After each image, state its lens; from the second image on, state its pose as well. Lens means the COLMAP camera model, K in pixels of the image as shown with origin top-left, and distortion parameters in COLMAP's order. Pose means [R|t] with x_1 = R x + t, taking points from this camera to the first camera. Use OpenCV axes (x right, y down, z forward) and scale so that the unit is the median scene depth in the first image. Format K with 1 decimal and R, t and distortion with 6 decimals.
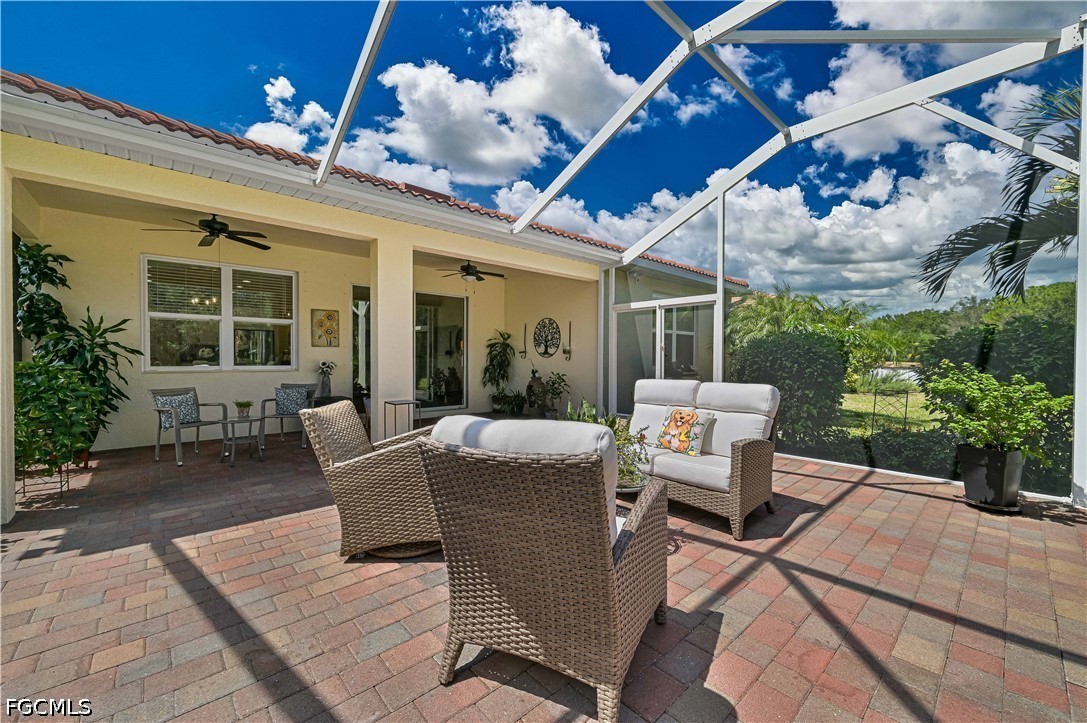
lens RADIAL K [[429.9, 0, 543.5], [0, 429.9, 359.1], [0, 0, 1]] dist [-0.003027, 0.000206]
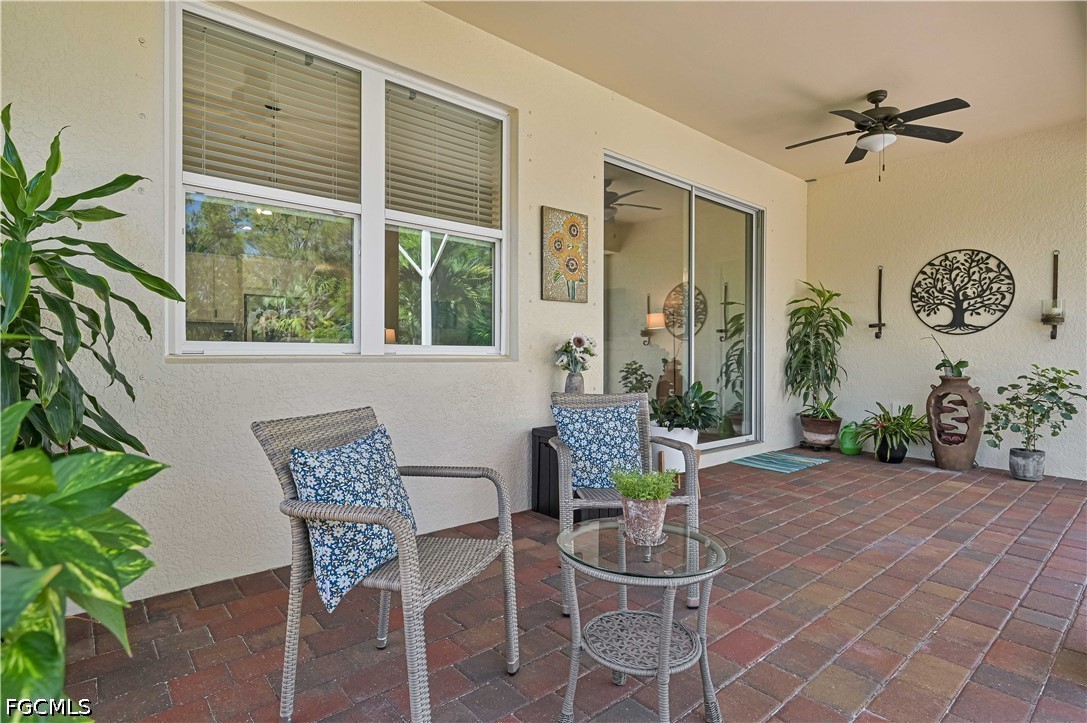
lens RADIAL K [[541.7, 0, 534.7], [0, 541.7, 355.1], [0, 0, 1]] dist [-0.003062, 0.000209]
pose [[0.999537, 0.001077, -0.030408, -0.529680], [-0.001071, 0.999999, 0.000197, 0.022343], [0.030408, -0.000165, 0.999538, 0.493608]]
